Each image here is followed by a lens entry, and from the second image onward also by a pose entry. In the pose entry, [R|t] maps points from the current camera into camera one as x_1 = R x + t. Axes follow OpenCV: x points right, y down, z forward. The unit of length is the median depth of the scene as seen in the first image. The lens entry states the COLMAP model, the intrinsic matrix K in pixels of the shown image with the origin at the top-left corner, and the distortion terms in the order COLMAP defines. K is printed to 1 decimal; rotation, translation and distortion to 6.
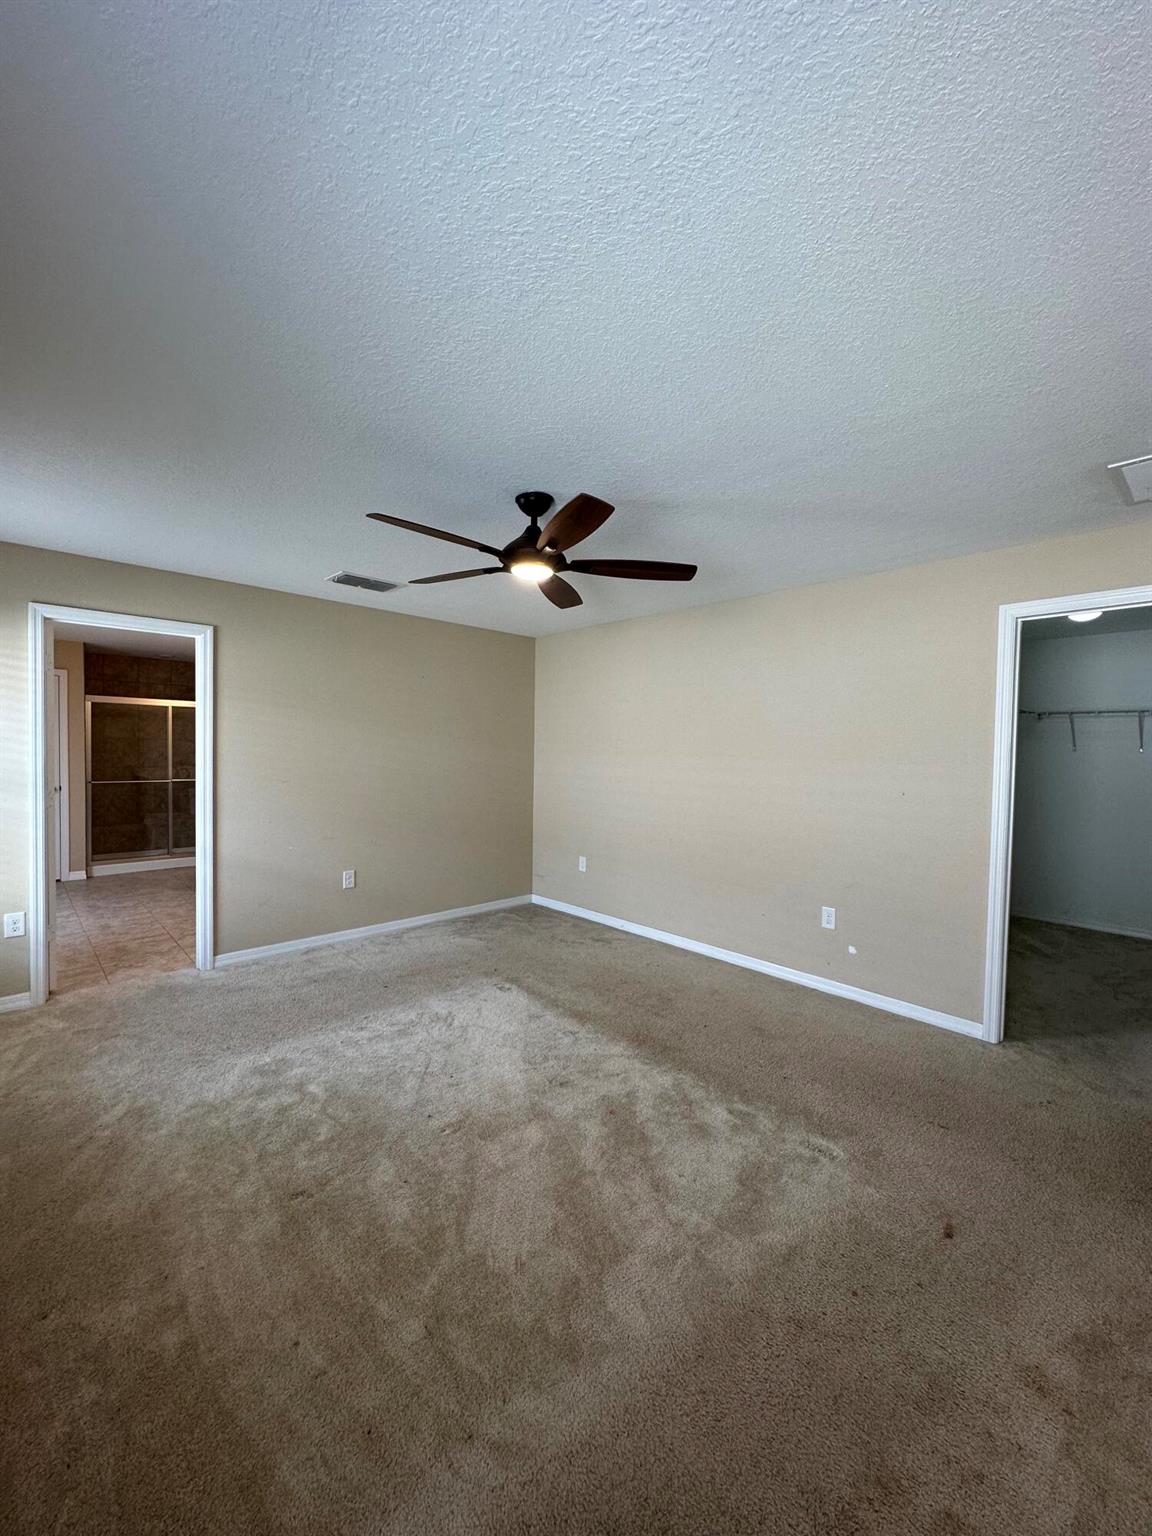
lens RADIAL K [[617.7, 0, 573.8], [0, 617.7, 766.6], [0, 0, 1]] dist [0.001196, 0.002268]
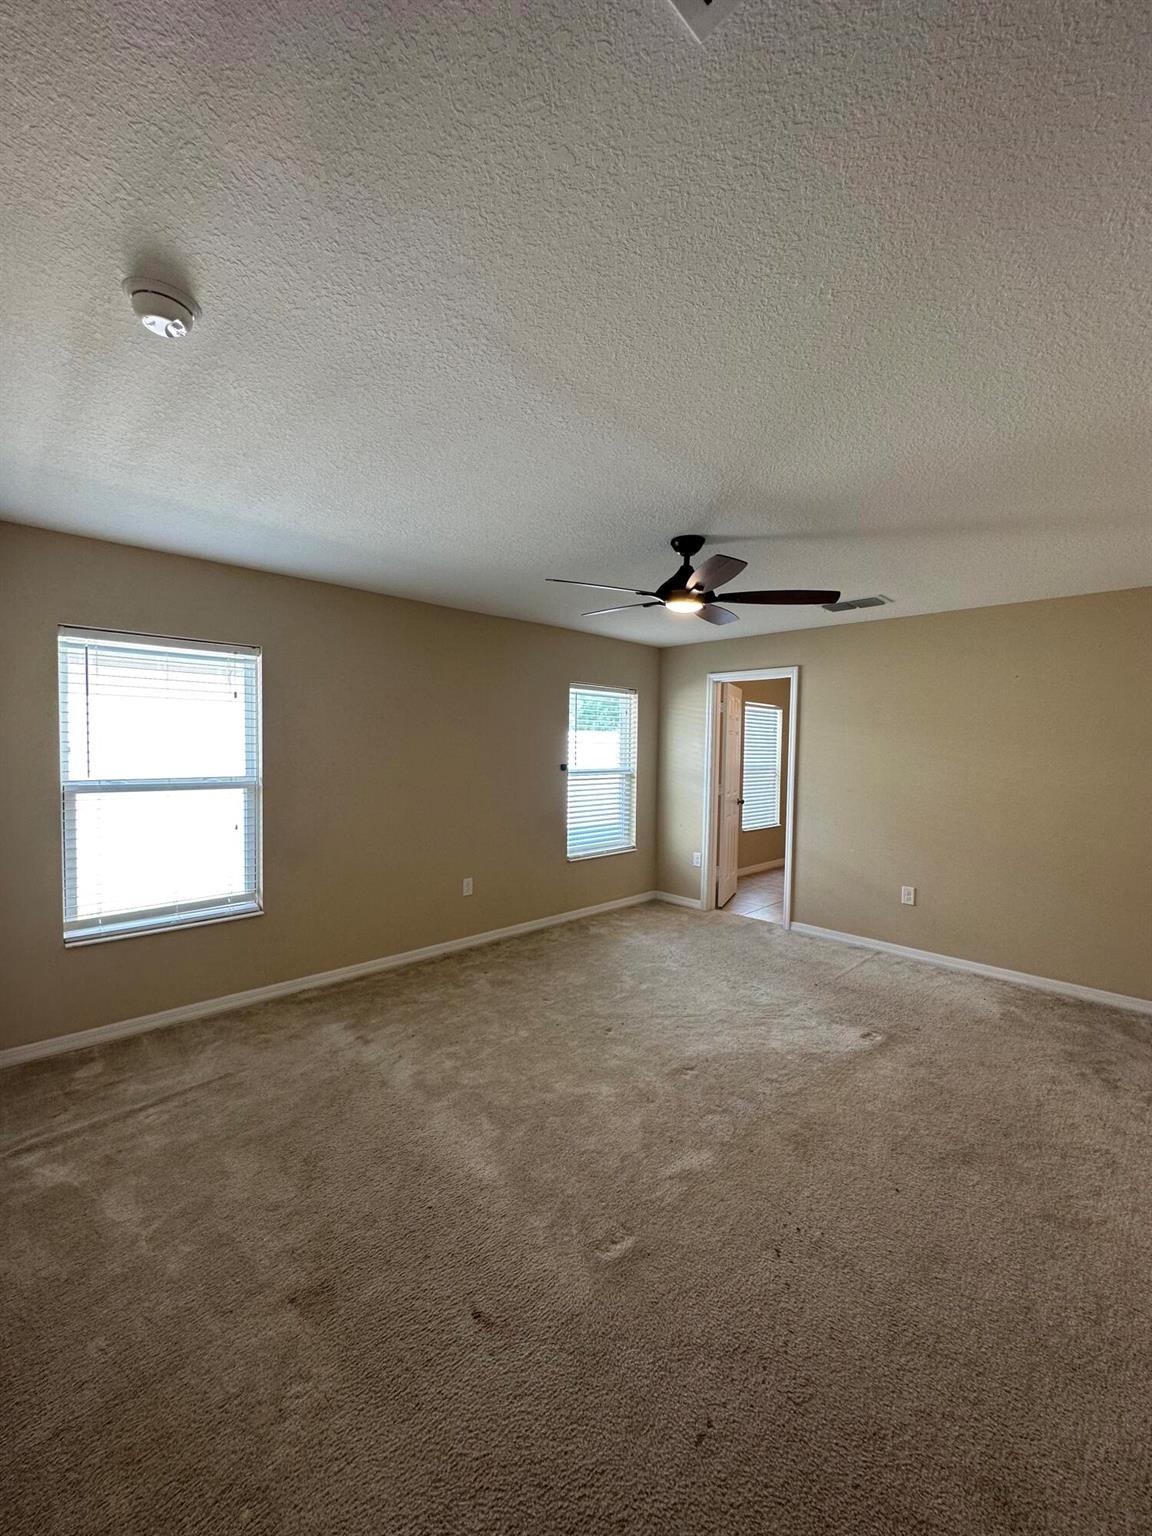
lens RADIAL K [[617.7, 0, 576.2], [0, 617.7, 770.8], [0, 0, 1]] dist [0.001196, 0.002268]
pose [[0.012963, 0.022927, -0.999653, 0.707846], [-0.042052, 0.998865, 0.022364, -0.017267], [0.999031, 0.041747, 0.013912, 0.528987]]
